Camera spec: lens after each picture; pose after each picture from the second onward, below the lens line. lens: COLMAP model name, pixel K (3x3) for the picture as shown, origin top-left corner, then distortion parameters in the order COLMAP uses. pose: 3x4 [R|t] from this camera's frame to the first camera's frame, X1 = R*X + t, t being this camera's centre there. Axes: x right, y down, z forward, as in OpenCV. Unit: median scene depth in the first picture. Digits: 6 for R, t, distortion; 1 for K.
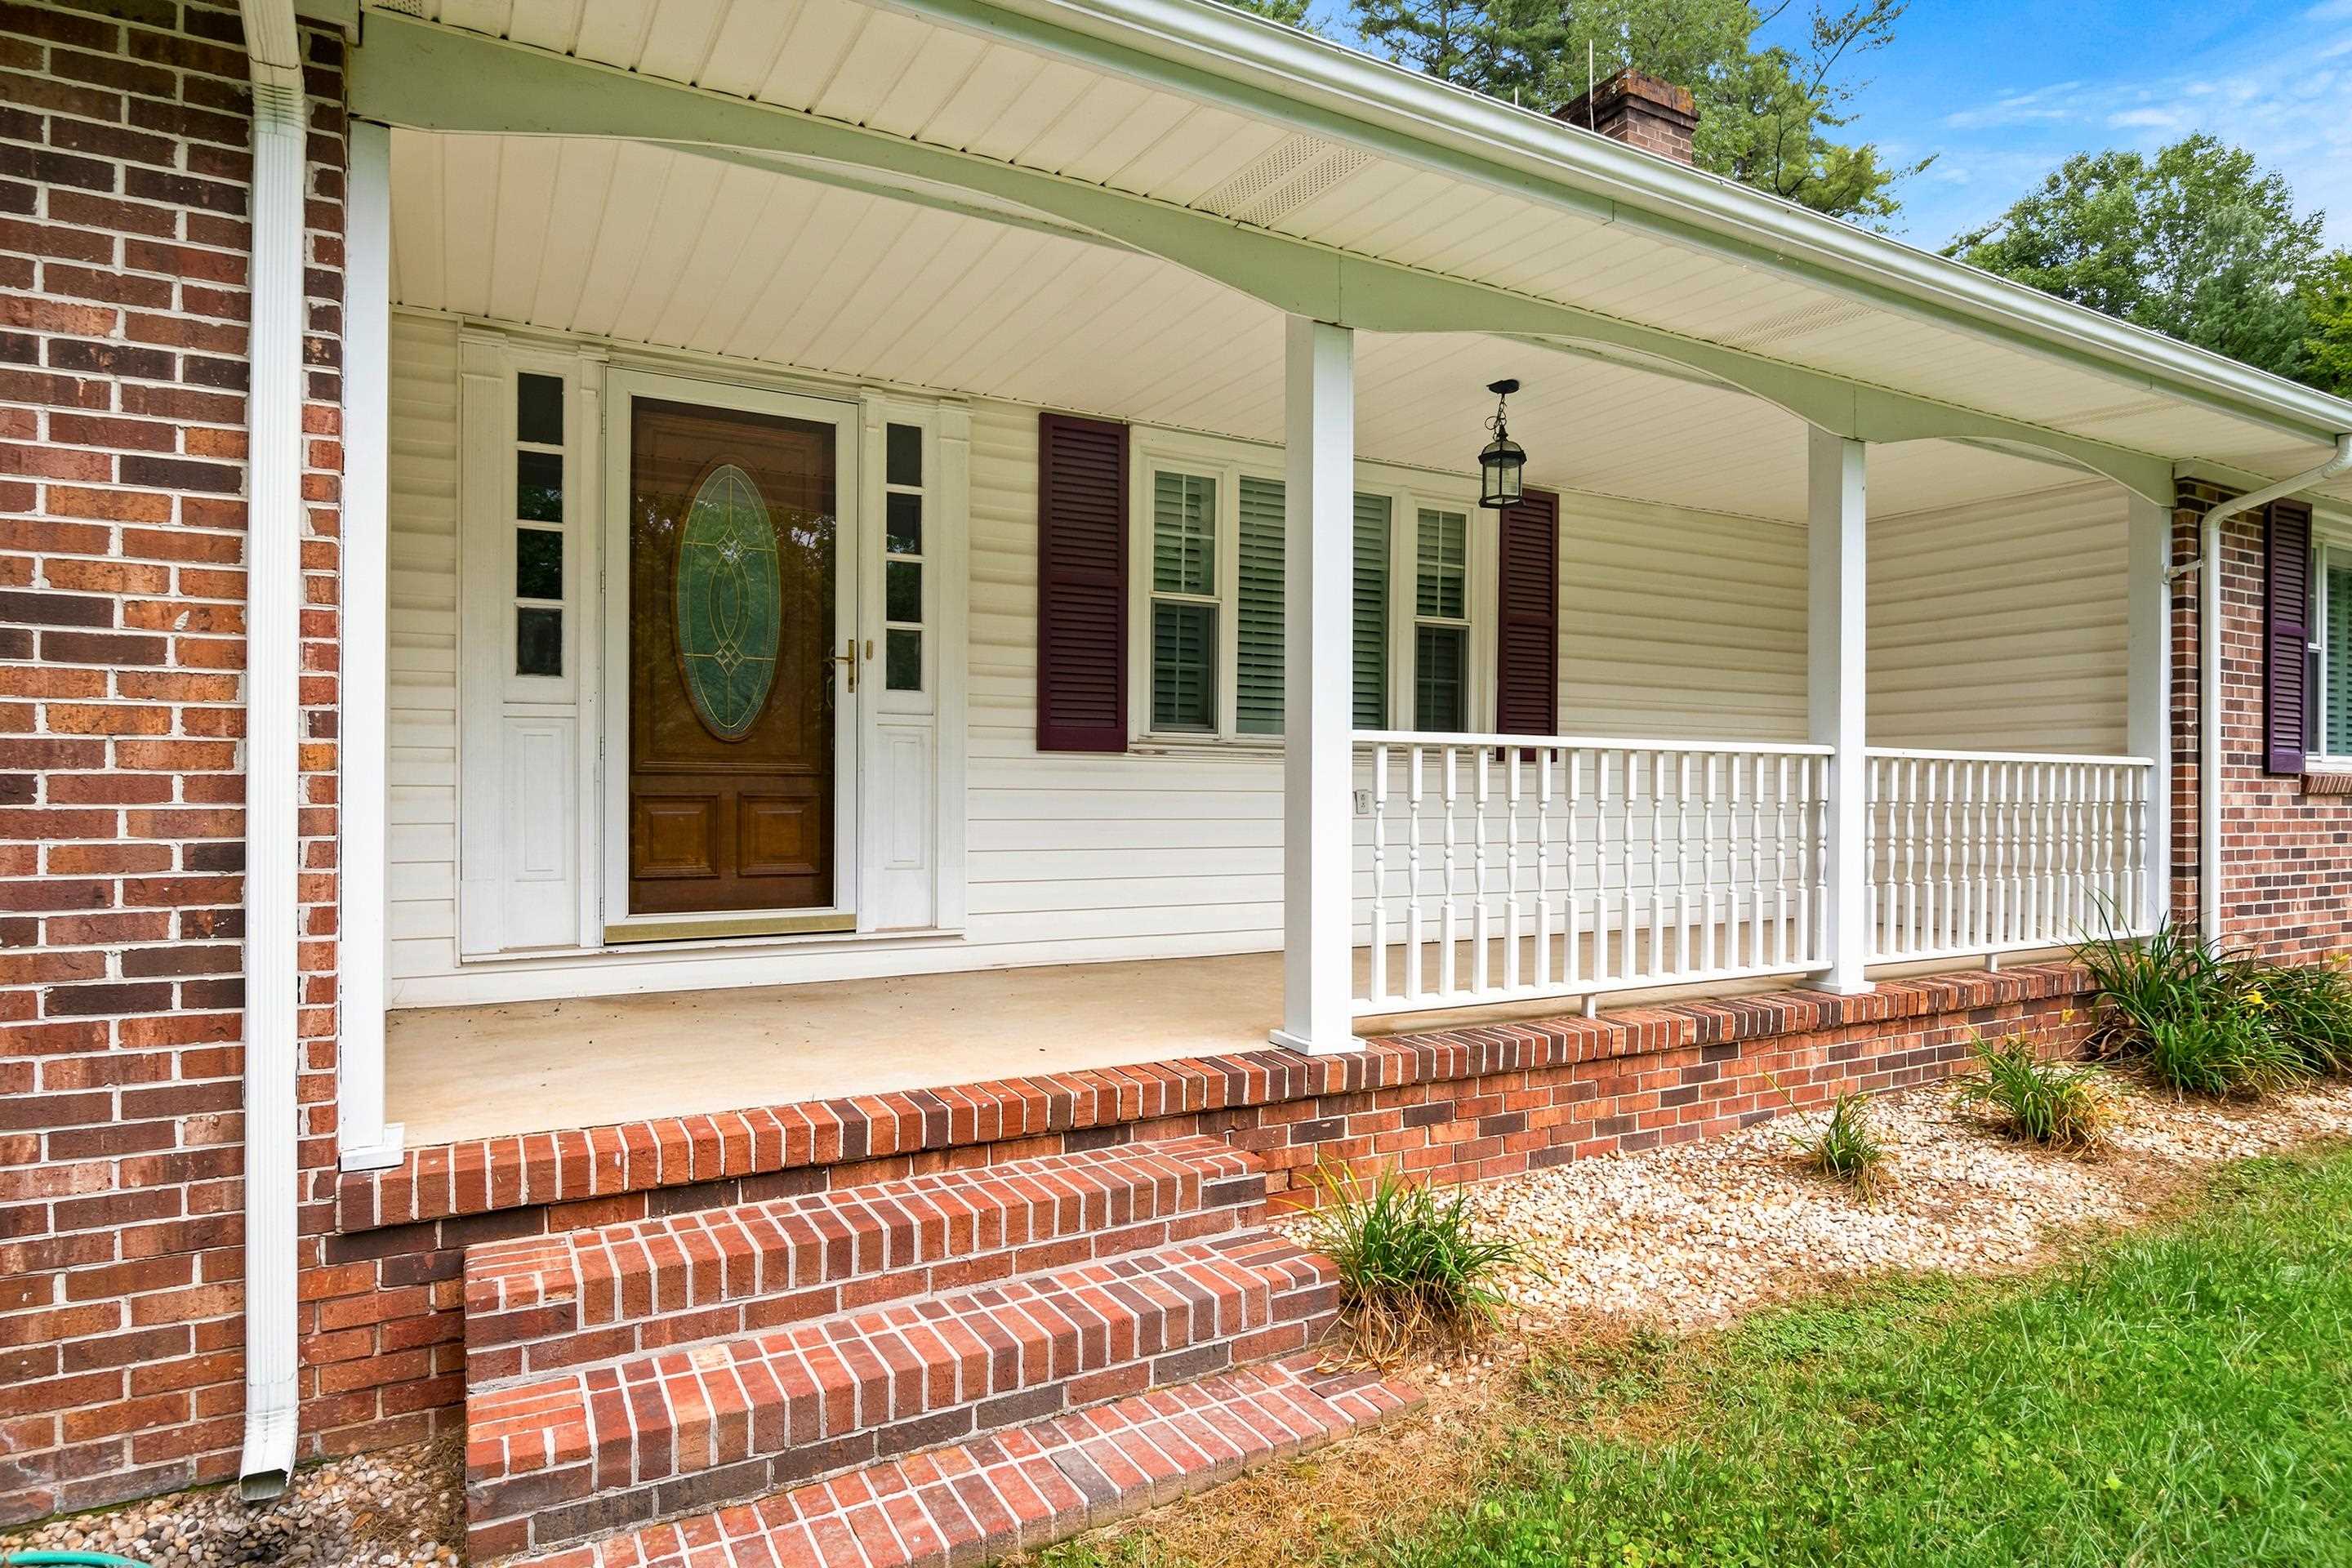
lens RADIAL K [[1363.3, 0, 1177.9], [0, 1363.3, 777.7], [0, 0, 1]] dist [-0.004782, -0.004141]
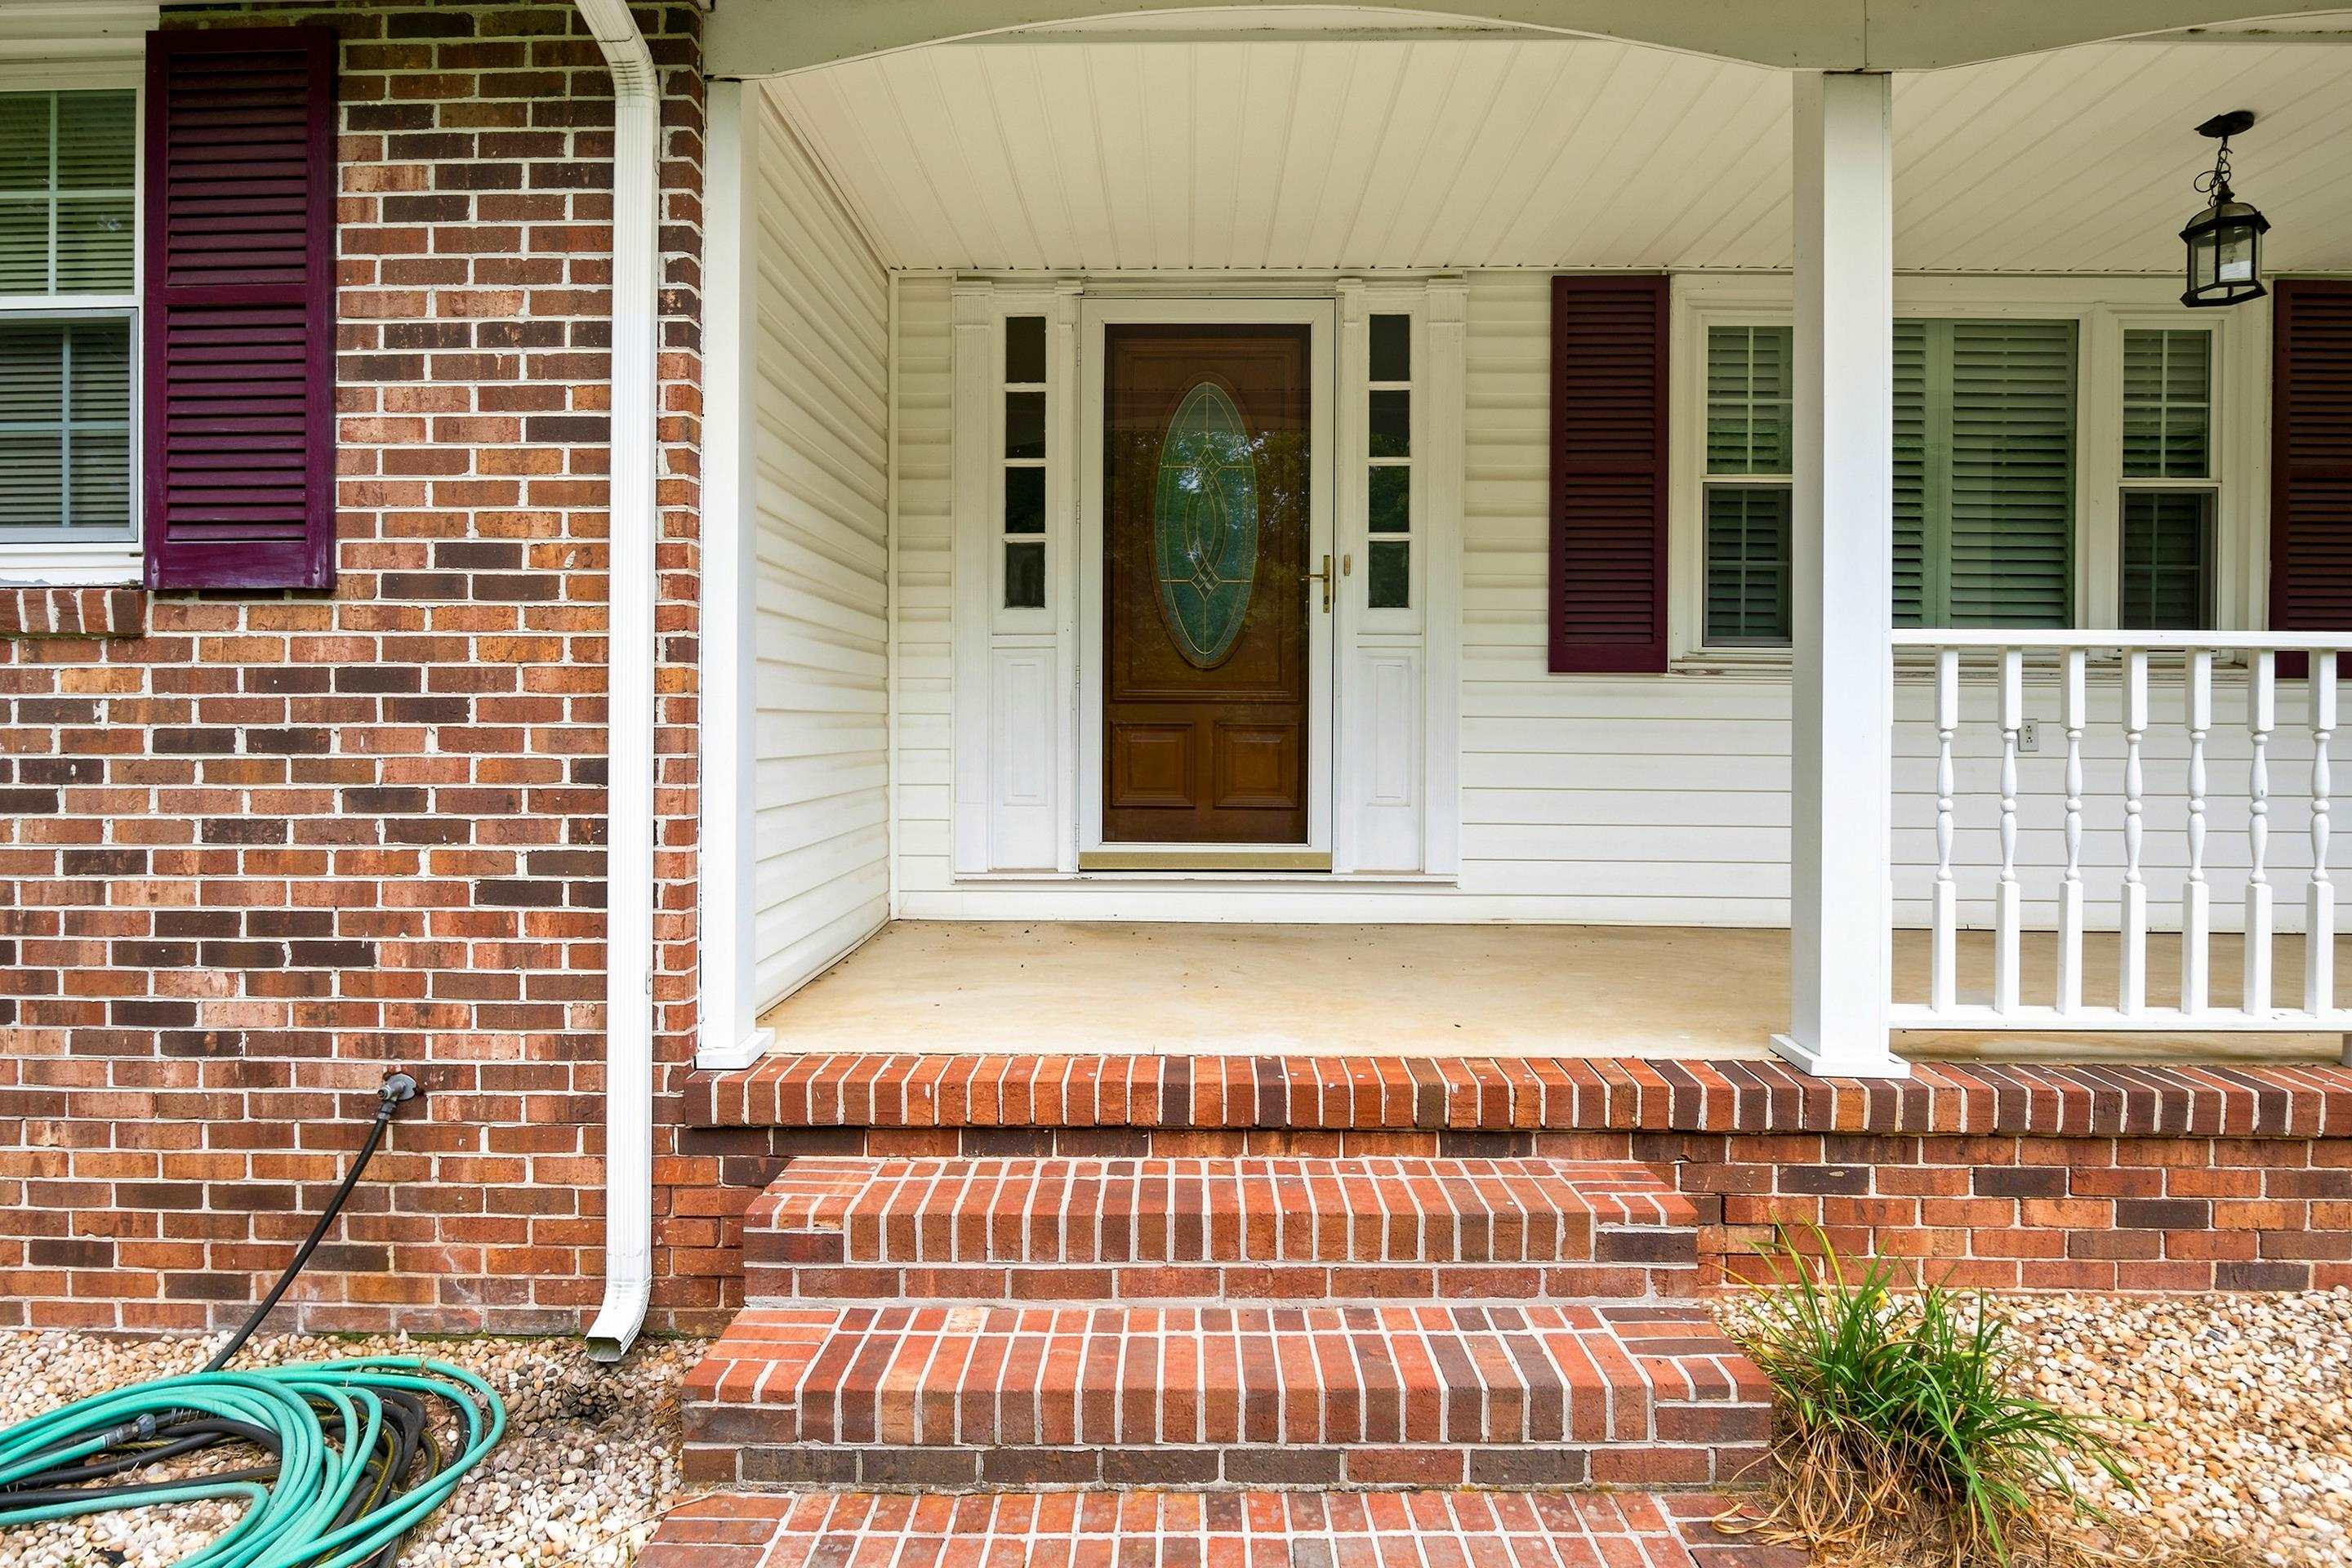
lens RADIAL K [[1363.3, 0, 1126.3], [0, 1363.3, 719.4], [0, 0, 1]] dist [-0.004782, -0.004141]
pose [[0.854935, -0.001472, -0.518733, 0.154698], [0.002831, 0.999994, 0.001829, 0.009940], [0.518728, -0.003032, 0.854934, 0.176344]]
